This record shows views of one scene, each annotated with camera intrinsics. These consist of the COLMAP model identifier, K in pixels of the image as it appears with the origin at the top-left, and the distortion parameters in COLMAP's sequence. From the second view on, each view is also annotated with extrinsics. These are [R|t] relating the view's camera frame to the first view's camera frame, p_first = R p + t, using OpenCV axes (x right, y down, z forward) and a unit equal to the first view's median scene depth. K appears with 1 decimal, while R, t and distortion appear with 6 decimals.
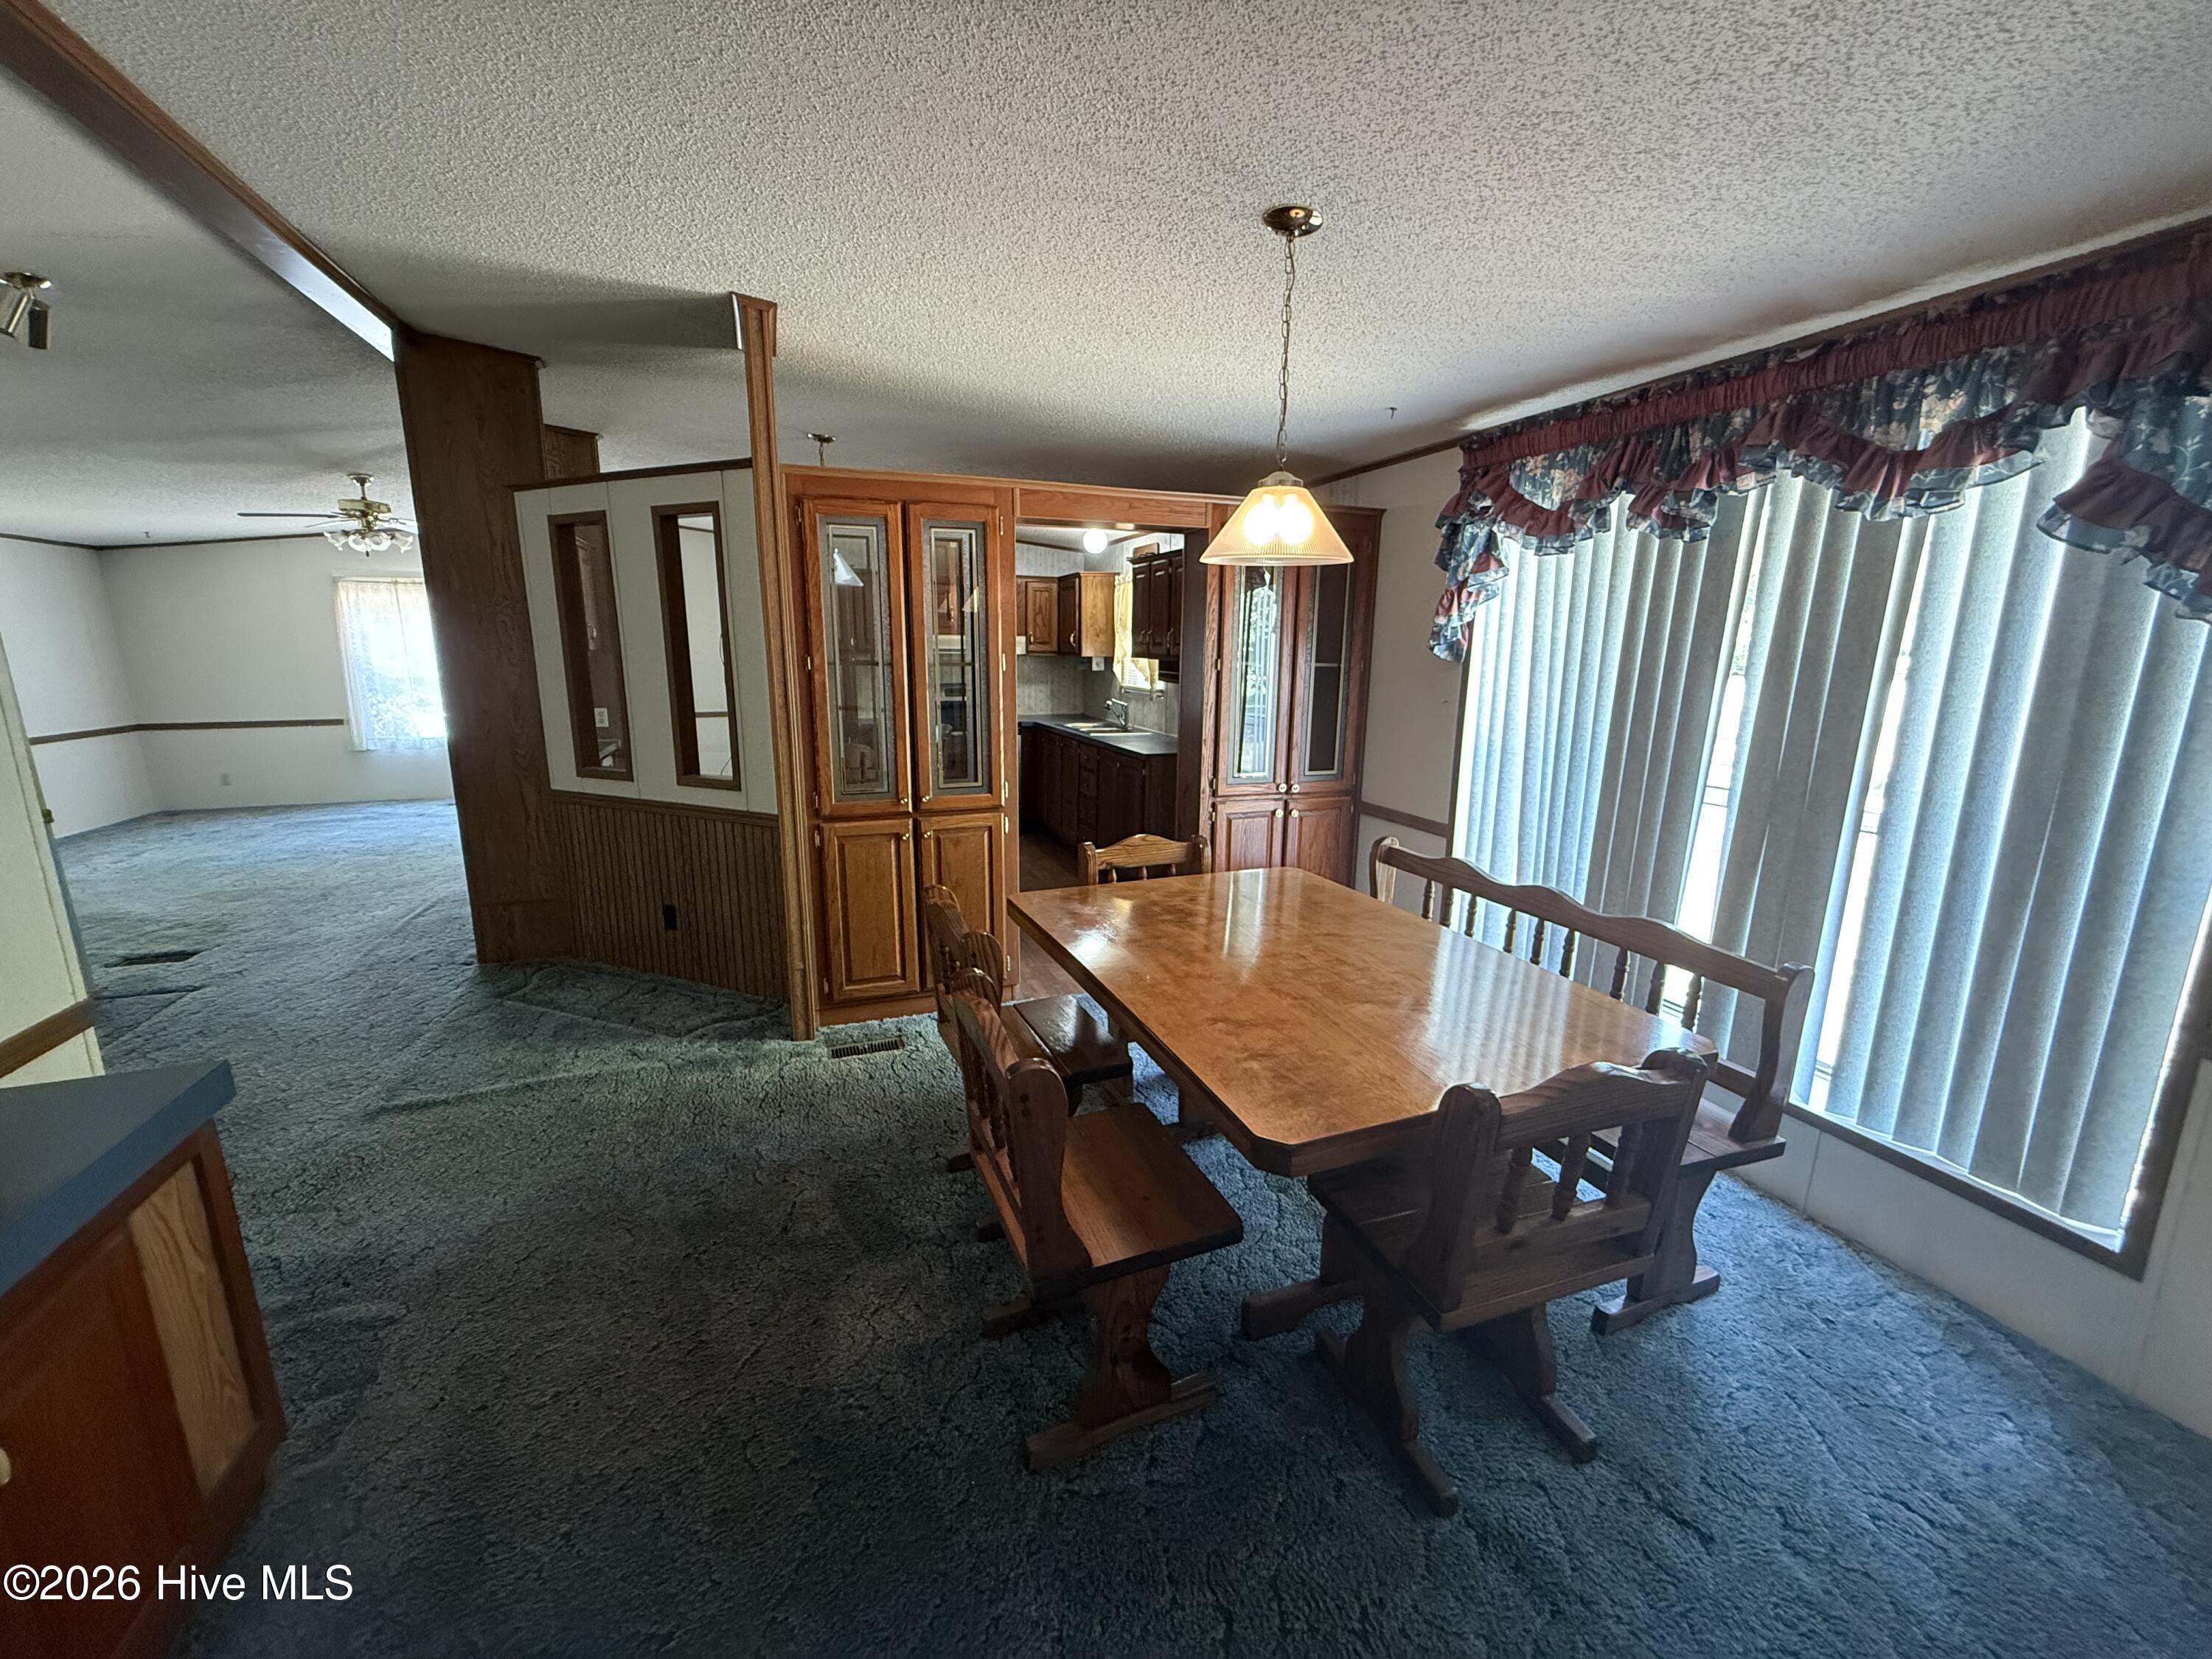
lens RADIAL K [[877.3, 0, 1098.7], [0, 877.3, 828.6], [0, 0, 1]] dist [-0.002467, 0.001163]
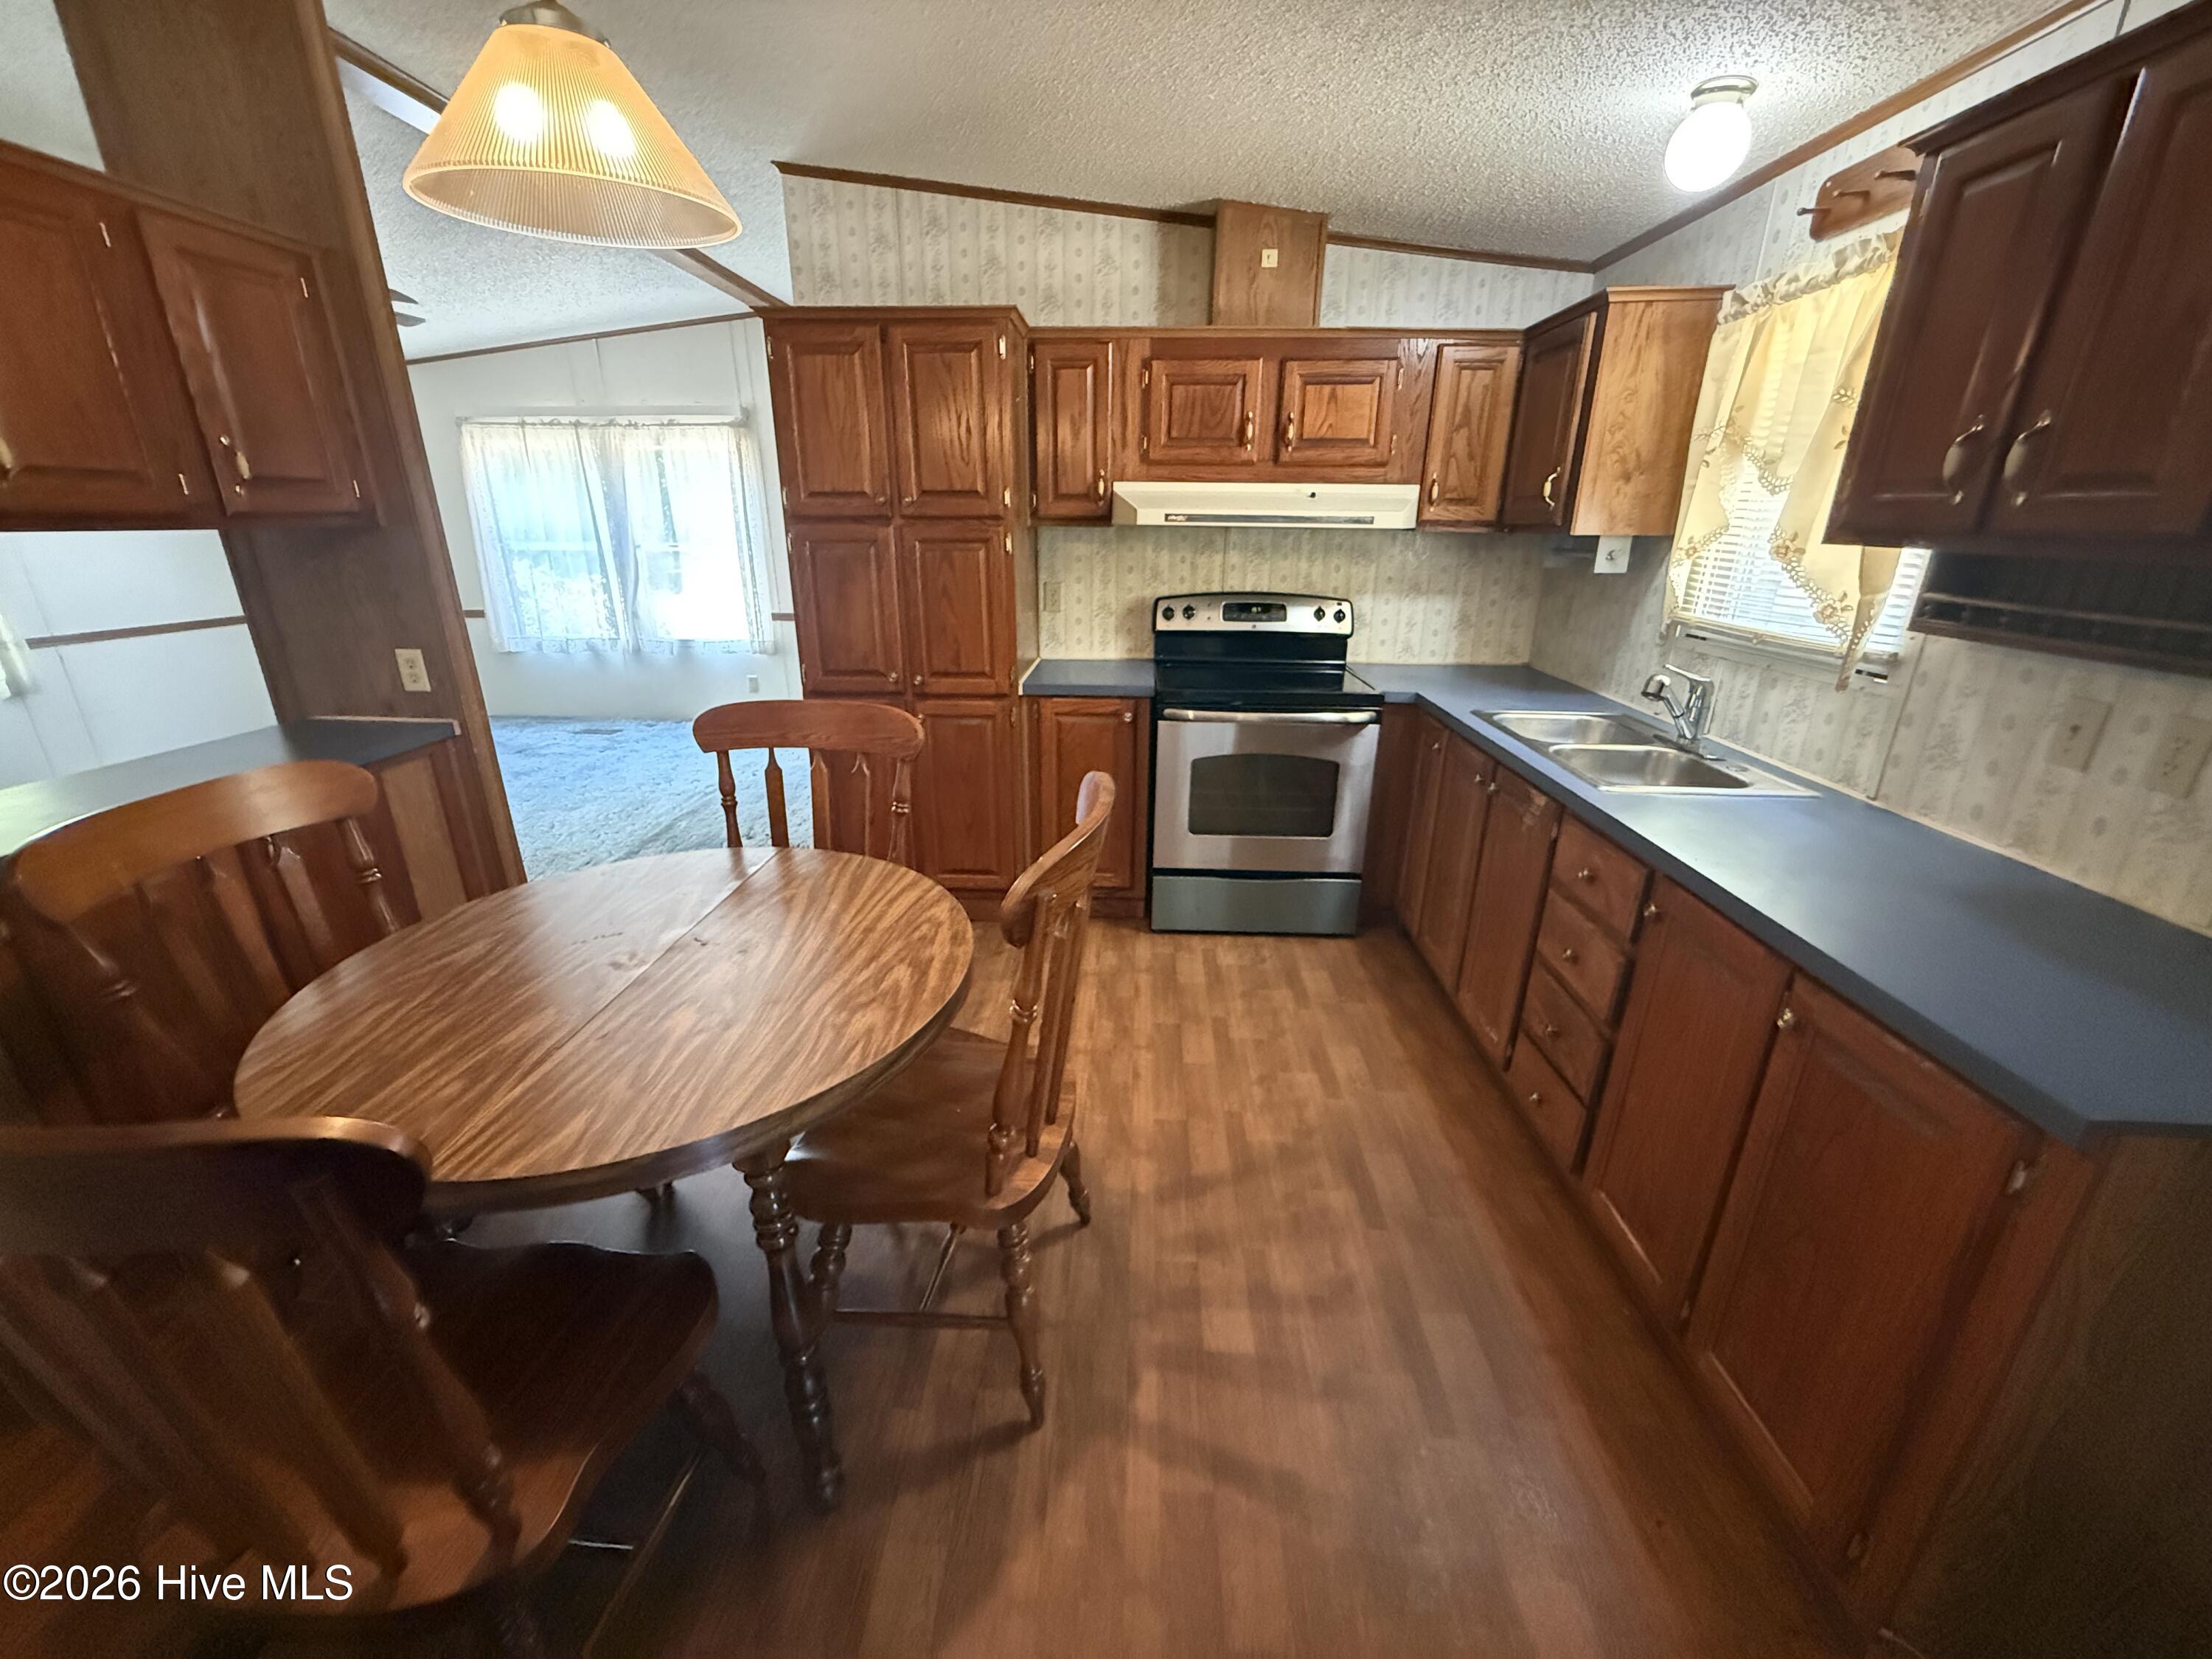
lens RADIAL K [[877.3, 0, 1101.8], [0, 877.3, 828.2], [0, 0, 1]] dist [-0.002467, 0.001163]
pose [[0.925835, 0.126316, -0.356194, -0.167735], [-0.077616, 0.985952, 0.147903, -0.331218], [0.369873, -0.109288, 0.922632, 1.667538]]
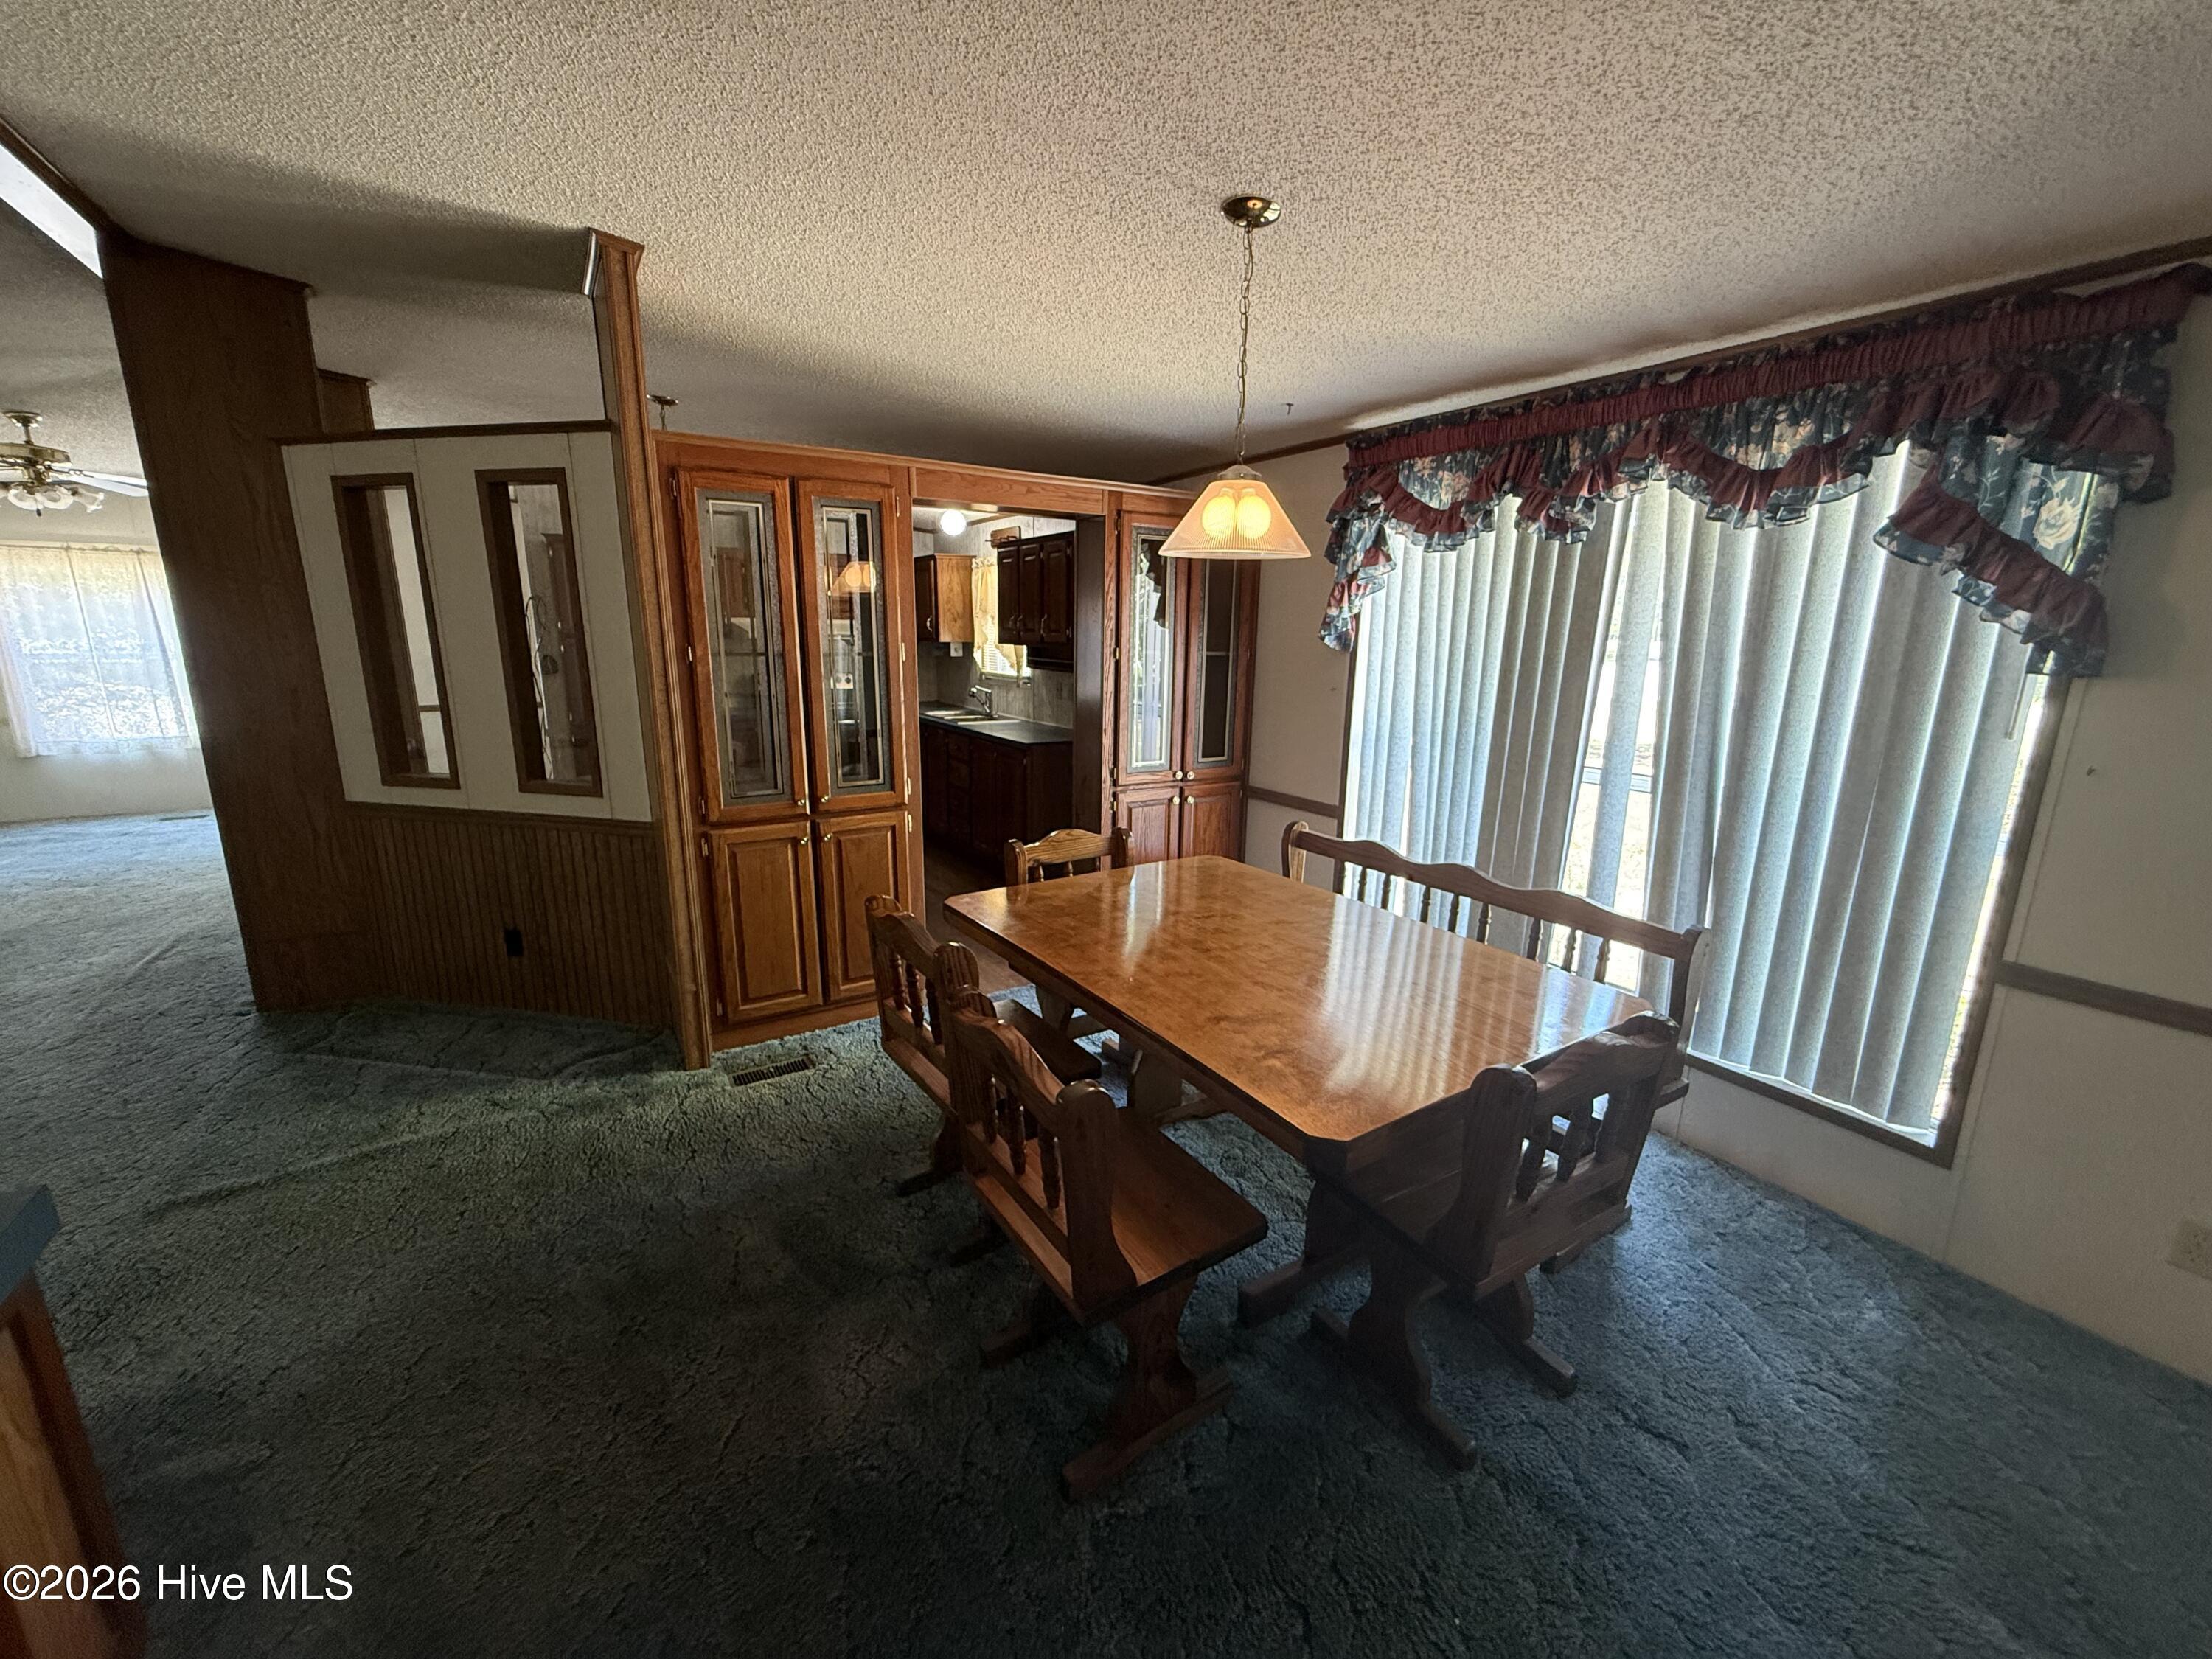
lens RADIAL K [[877.3, 0, 1095.4], [0, 877.3, 828.2], [0, 0, 1]] dist [-0.002467, 0.001163]
pose [[0.979253, -0.040666, 0.198518, -0.153076], [0.036821, 0.999057, 0.023022, -0.020998], [-0.199267, -0.015235, 0.979827, 0.043892]]
